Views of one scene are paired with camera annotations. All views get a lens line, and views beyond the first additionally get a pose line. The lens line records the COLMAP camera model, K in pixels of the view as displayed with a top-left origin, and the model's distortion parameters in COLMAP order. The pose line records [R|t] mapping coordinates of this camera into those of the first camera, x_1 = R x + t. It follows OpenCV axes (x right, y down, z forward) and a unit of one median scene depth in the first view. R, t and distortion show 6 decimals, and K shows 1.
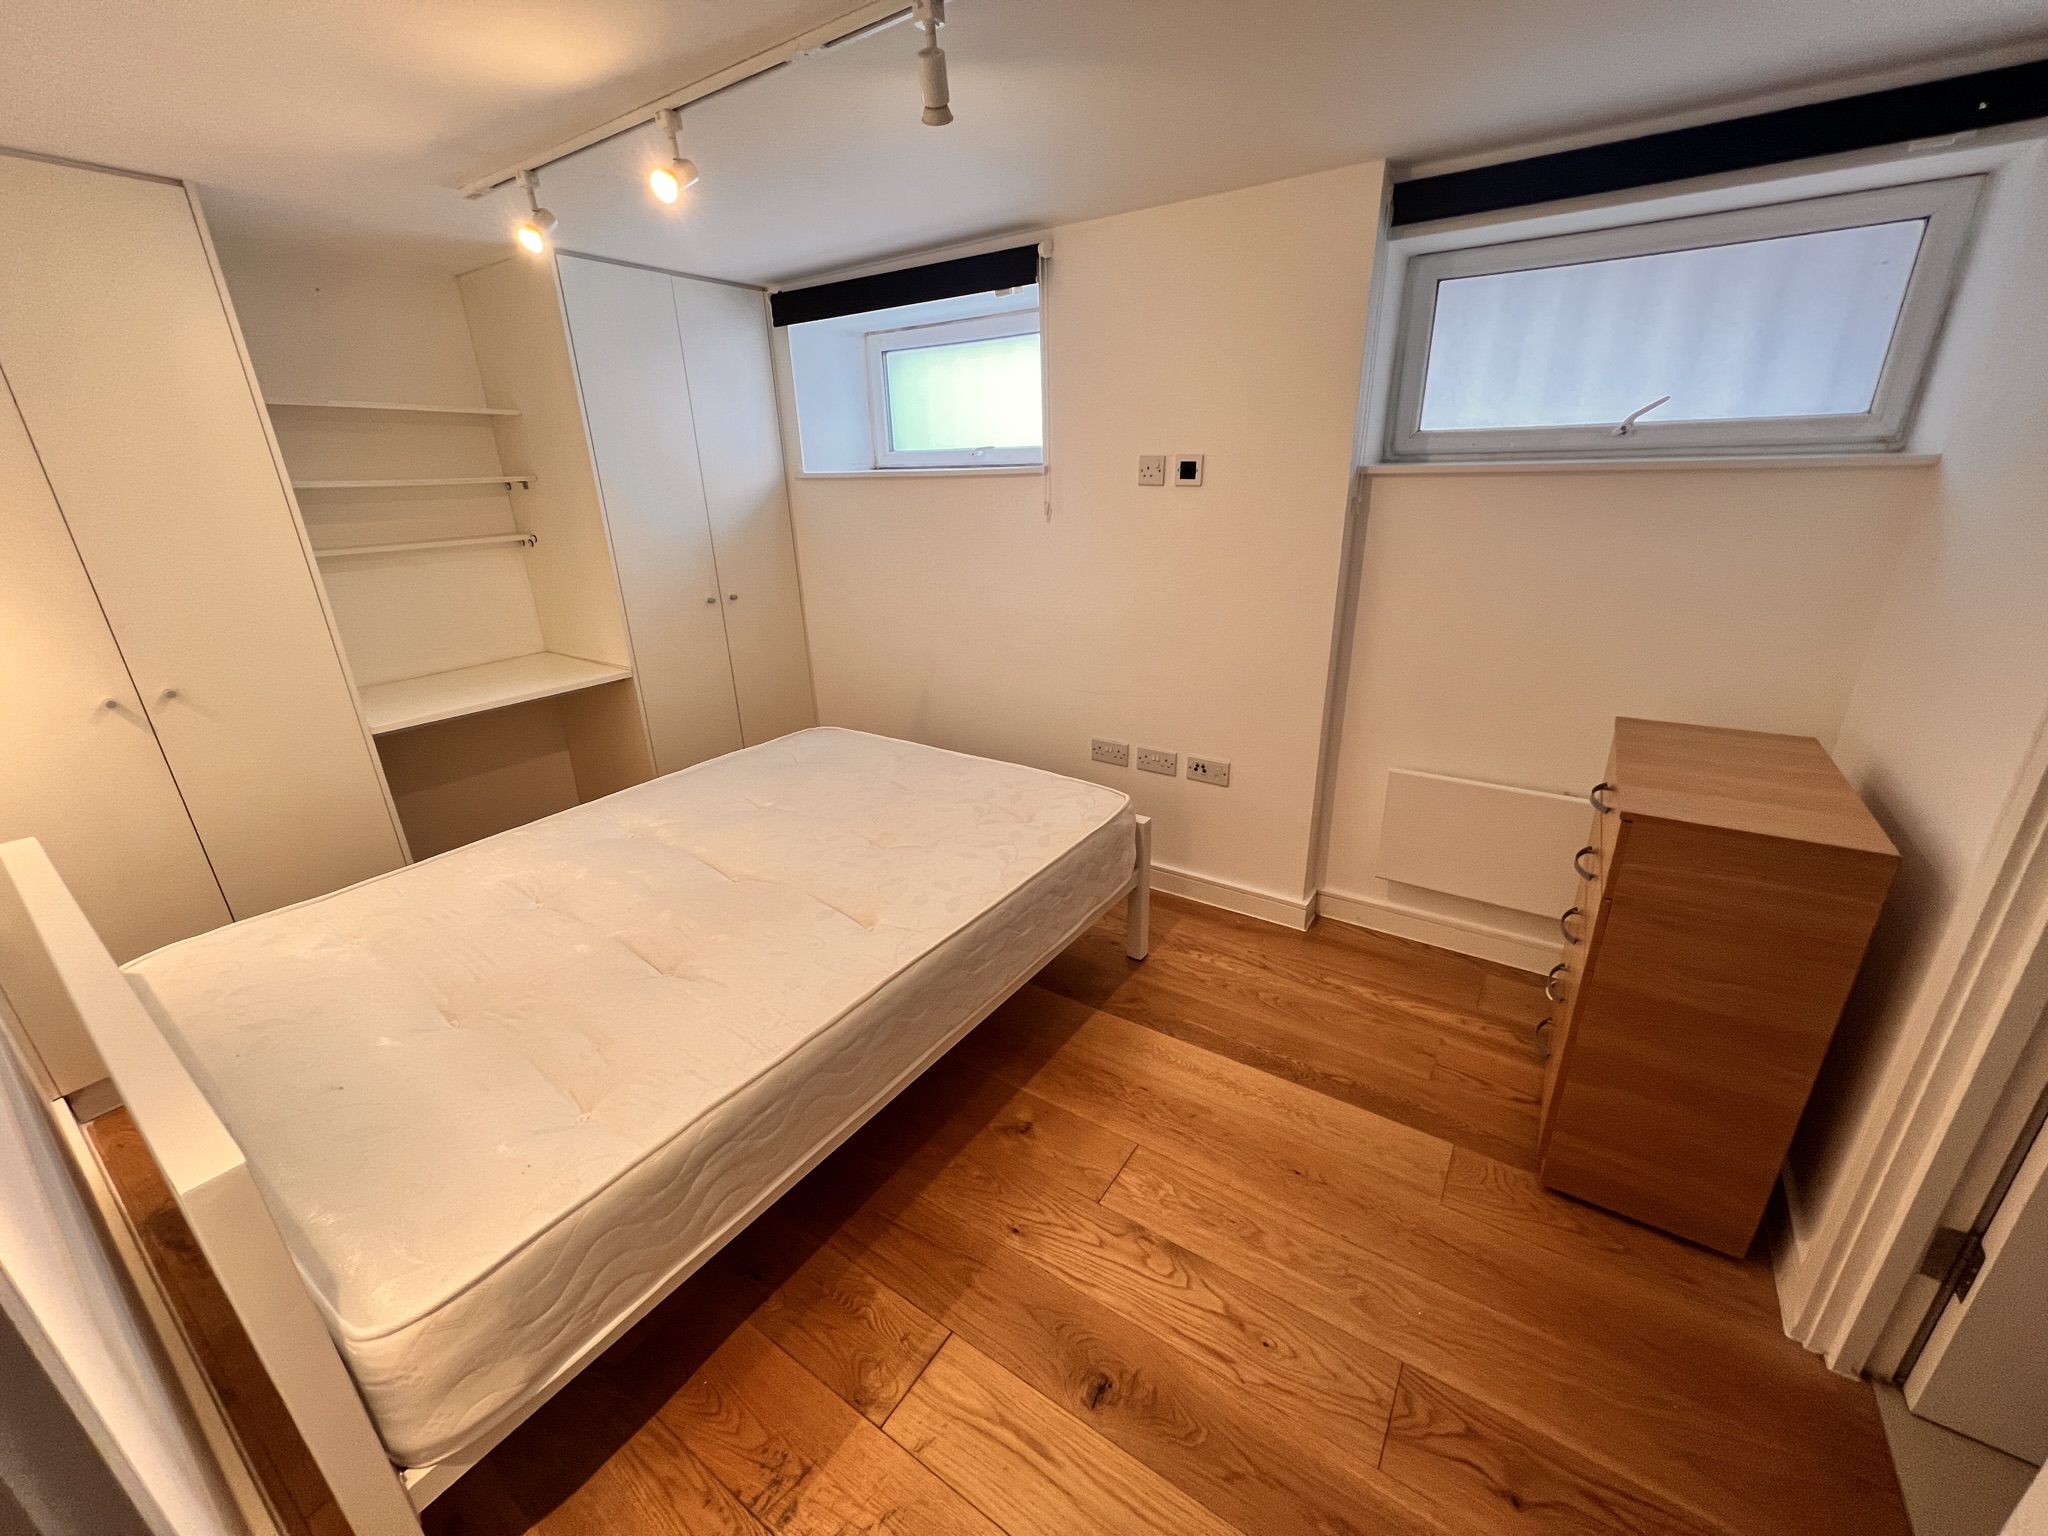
lens RADIAL K [[817.0, 0, 1024.0], [0, 817.0, 768.0], [0, 0, 1]] dist [-0.000296, -0.000204]
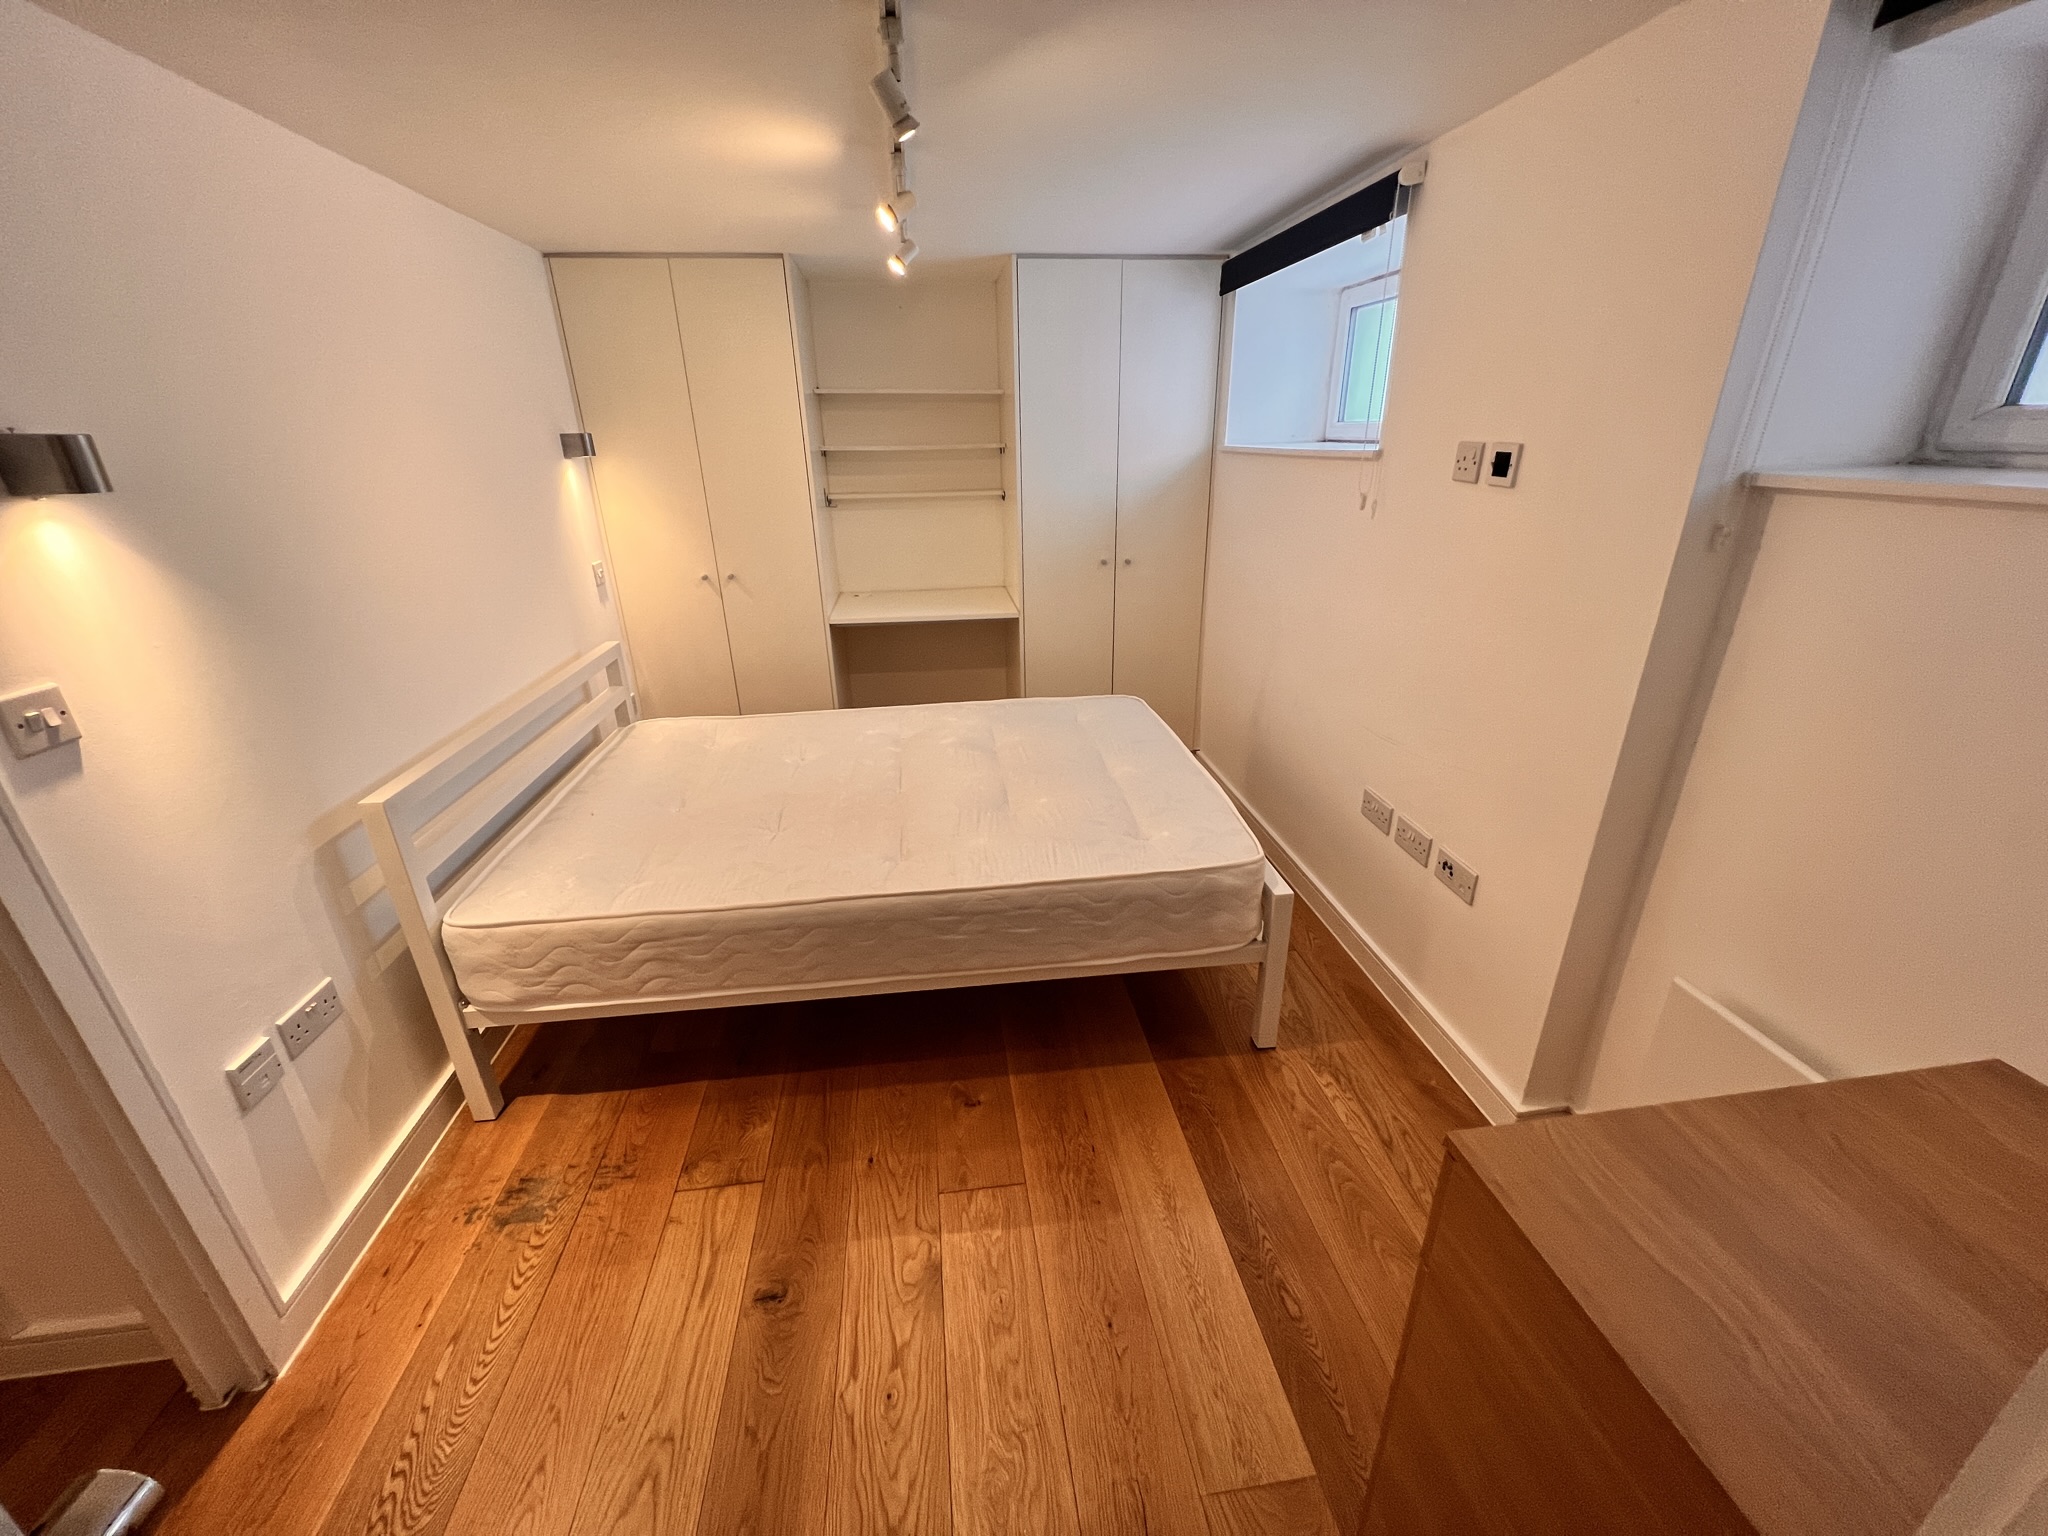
lens RADIAL K [[819.6, 0, 1024.0], [0, 819.6, 768.0], [0, 0, 1]] dist [-0.001264, 0.000267]
pose [[0.660126, 0.298537, -0.689282, 0.635693], [-0.262253, 0.951484, 0.160939, -0.149706], [0.703887, 0.074526, 0.706391, 0.279582]]
